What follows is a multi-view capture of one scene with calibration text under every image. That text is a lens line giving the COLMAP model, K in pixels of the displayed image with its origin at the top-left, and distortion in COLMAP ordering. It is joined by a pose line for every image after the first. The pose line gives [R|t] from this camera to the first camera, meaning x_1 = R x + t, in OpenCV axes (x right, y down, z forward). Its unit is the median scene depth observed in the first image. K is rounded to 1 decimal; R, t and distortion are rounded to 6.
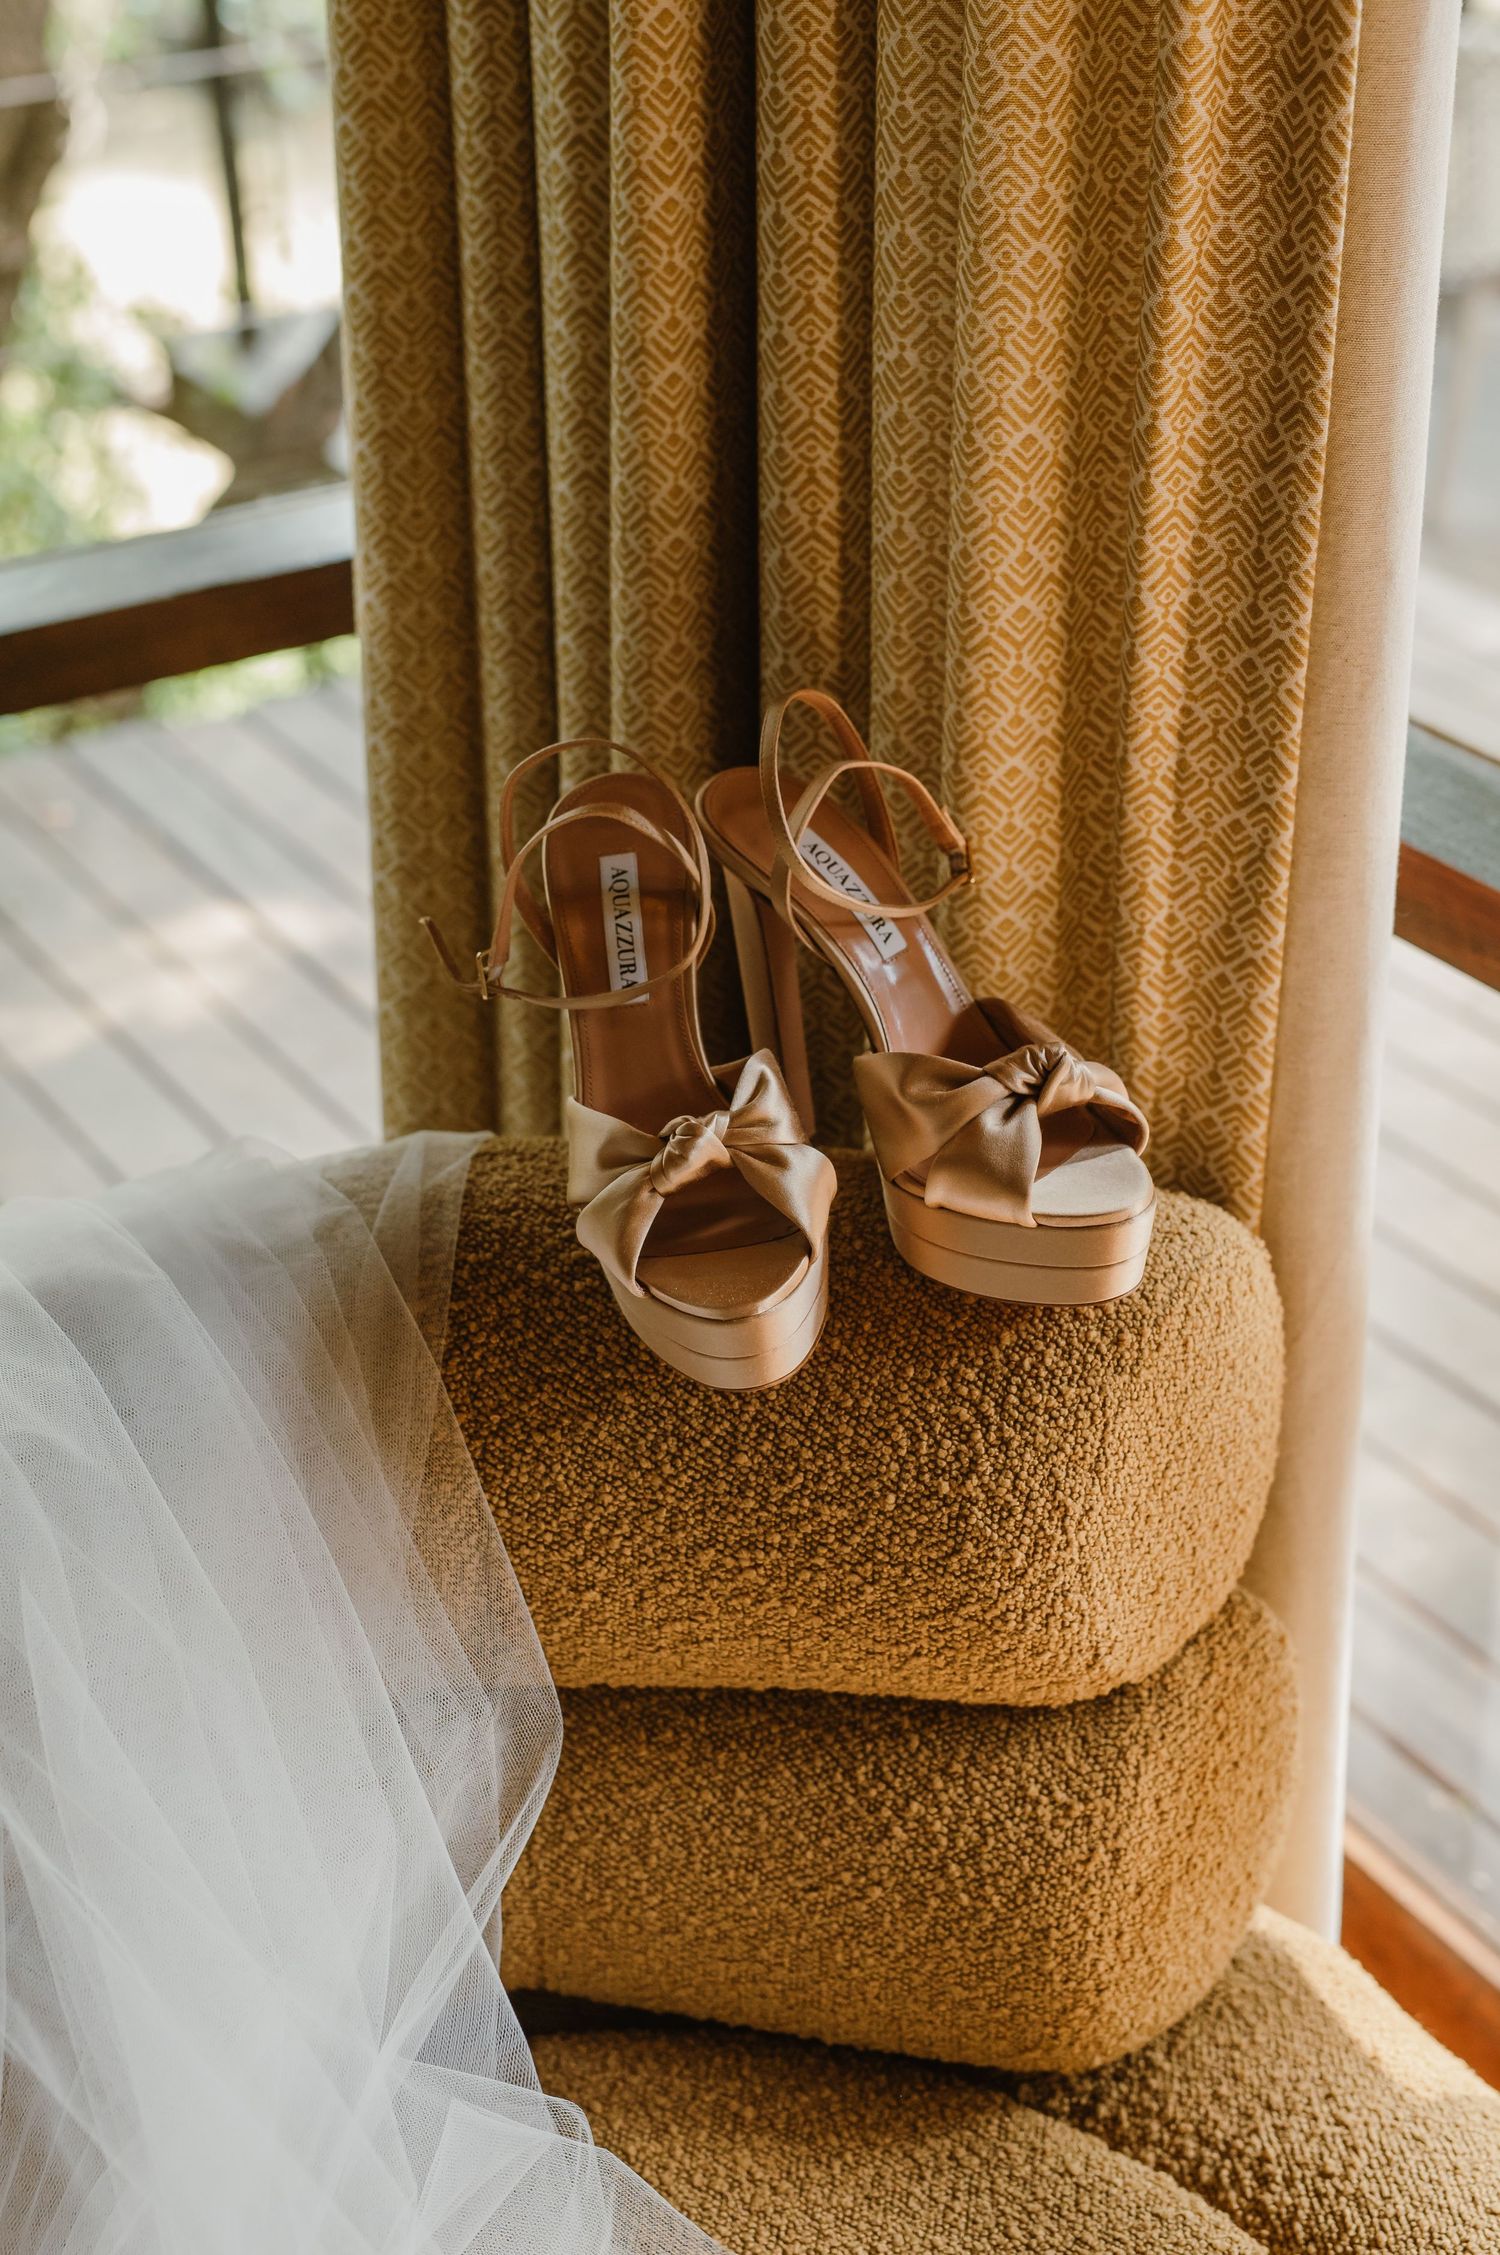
lens RADIAL K [[3322.3, 0, 751.1], [0, 3322.3, 924.4], [0, 0, 1]] dist [0.105479, 0.027775]
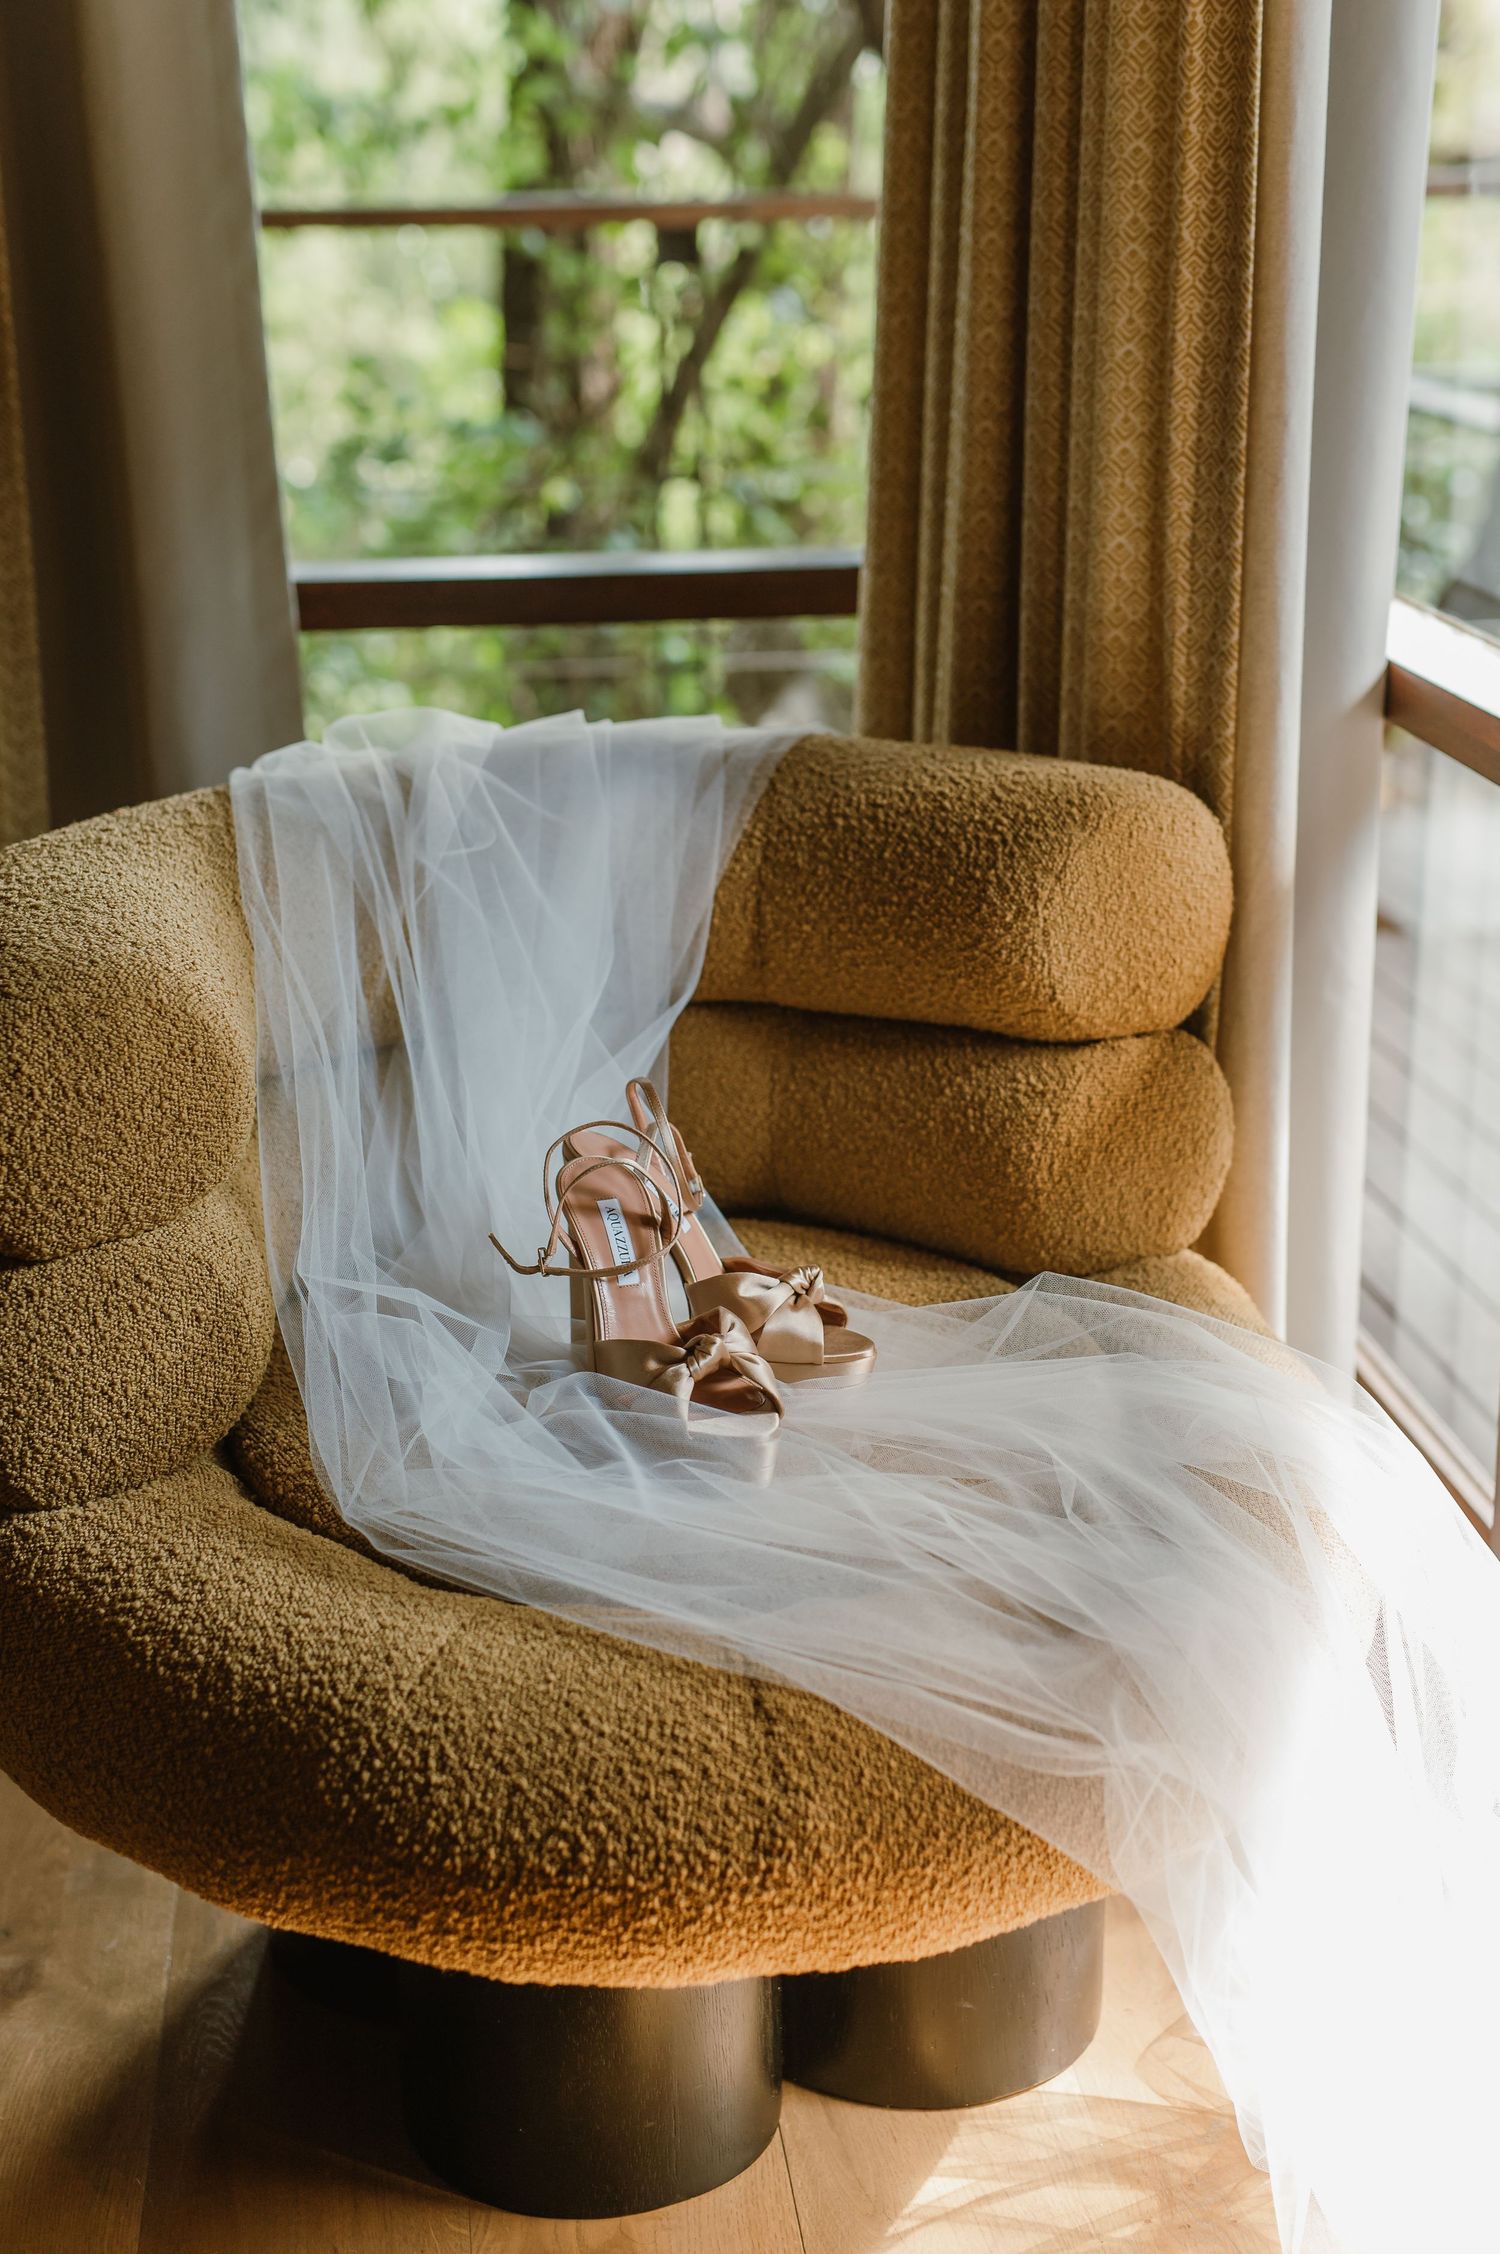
lens RADIAL K [[3320.8, 0, 751.1], [0, 3320.8, 923.9], [0, 0, 1]] dist [0.105479, 0.027775]
pose [[0.912400, 0.125598, -0.389552, 0.660861], [-0.203193, 0.965183, -0.164724, 0.520066], [0.355300, 0.229448, 0.906154, -0.718356]]
